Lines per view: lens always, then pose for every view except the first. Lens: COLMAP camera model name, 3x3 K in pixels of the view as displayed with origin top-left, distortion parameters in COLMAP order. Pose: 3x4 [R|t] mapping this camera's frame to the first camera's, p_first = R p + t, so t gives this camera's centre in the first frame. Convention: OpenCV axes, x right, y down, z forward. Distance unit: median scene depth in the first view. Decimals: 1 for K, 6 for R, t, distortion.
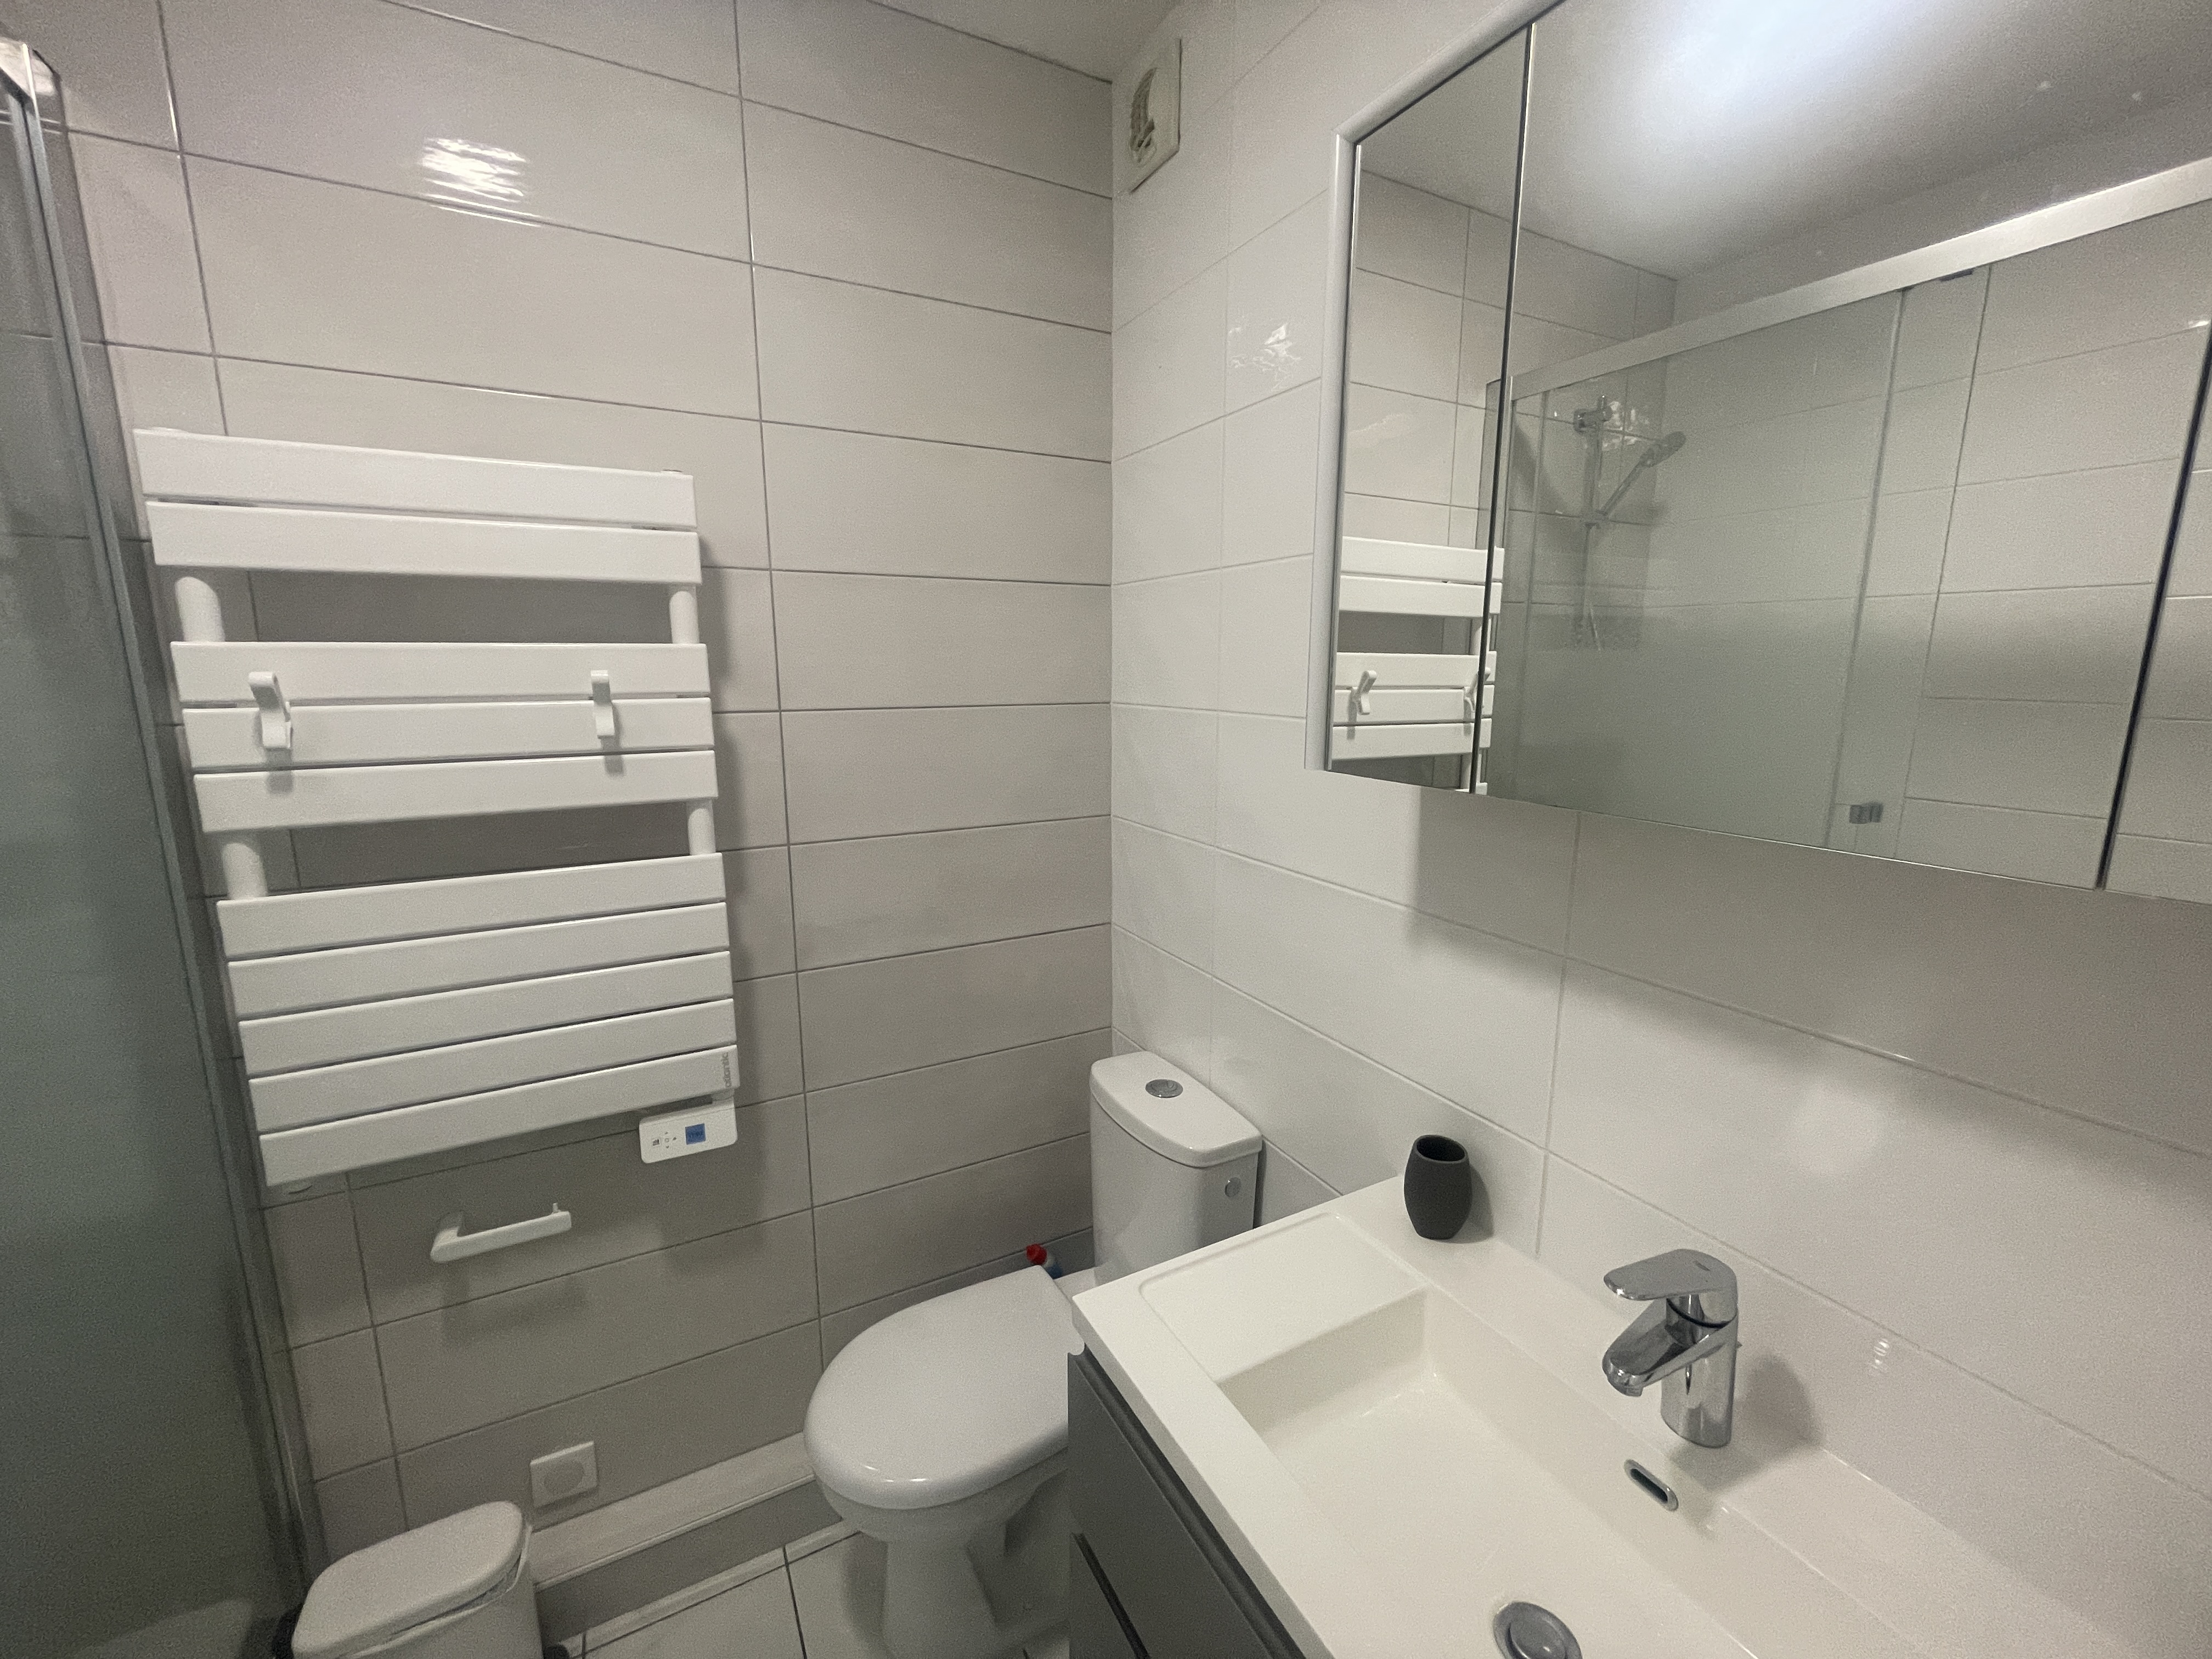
lens RADIAL K [[895.1, 0, 1107.9], [0, 895.1, 826.1], [0, 0, 1]] dist [-0.002949, 0.000007]
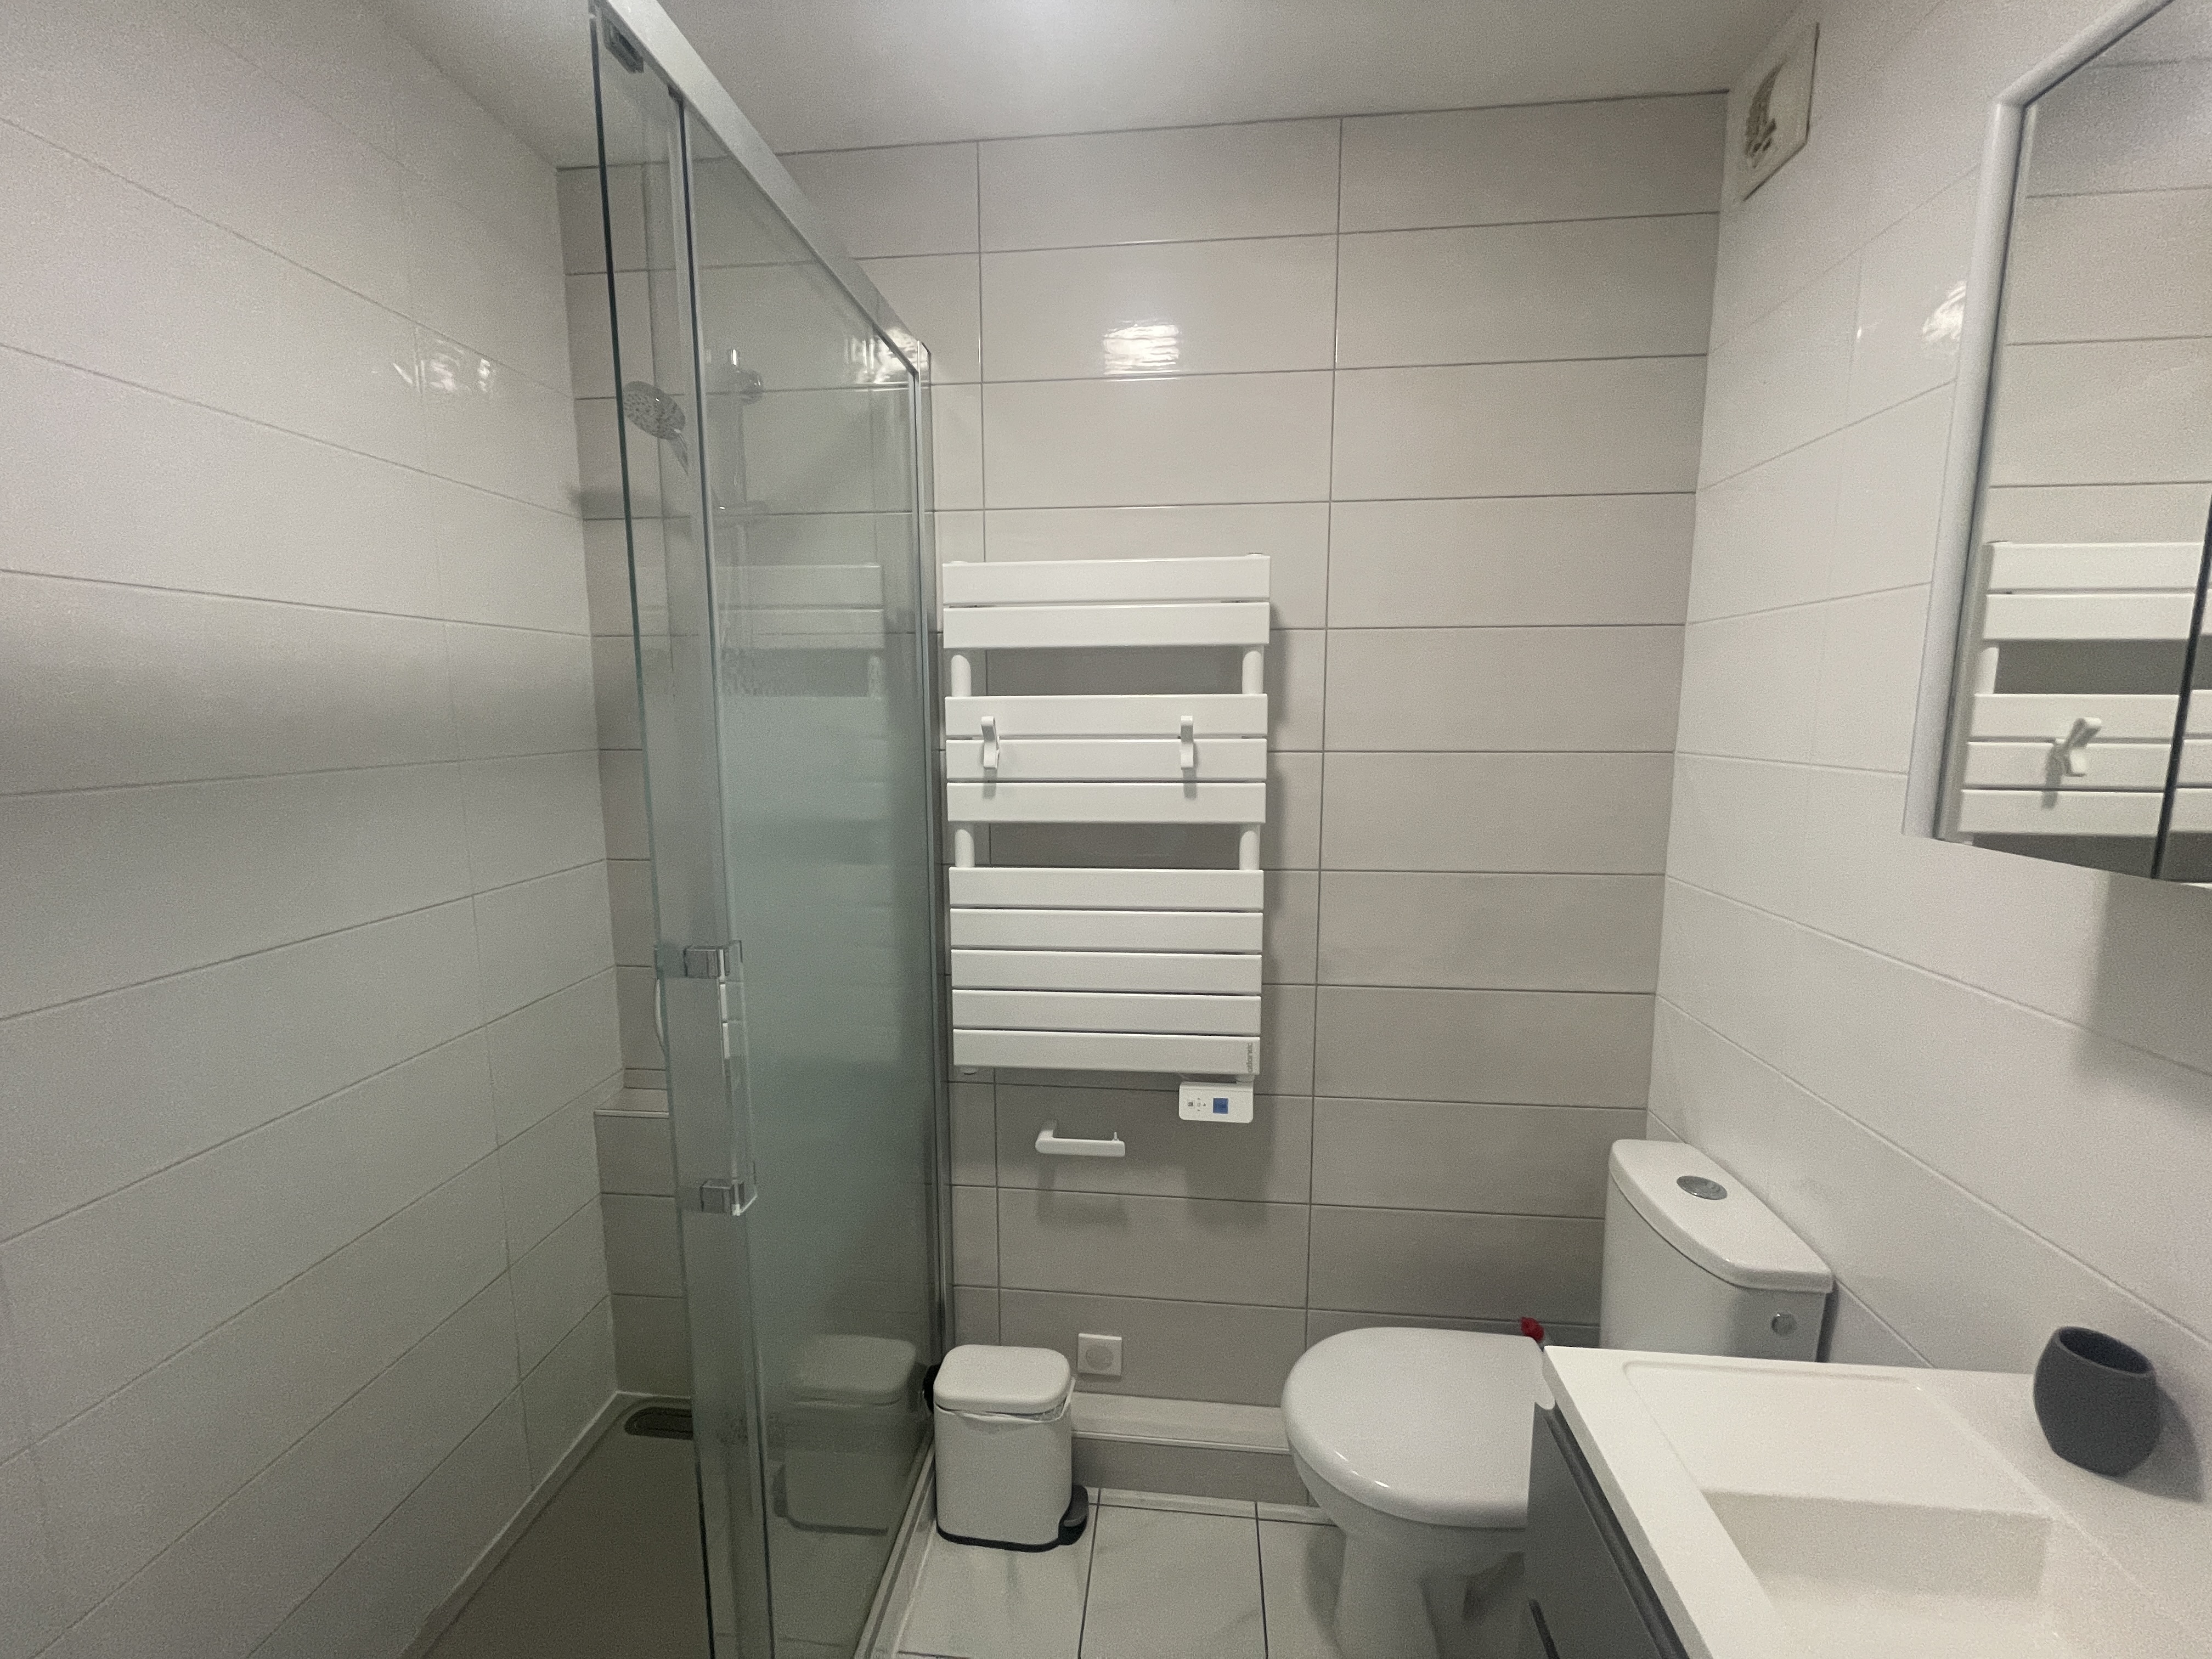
lens RADIAL K [[895.1, 0, 1107.9], [0, 895.1, 826.1], [0, 0, 1]] dist [-0.002949, 0.000007]
pose [[0.827549, 0.071692, -0.556797, 0.049151], [-0.097289, 0.995120, -0.016469, 0.011421], [0.552899, 0.067799, 0.830486, -0.092061]]
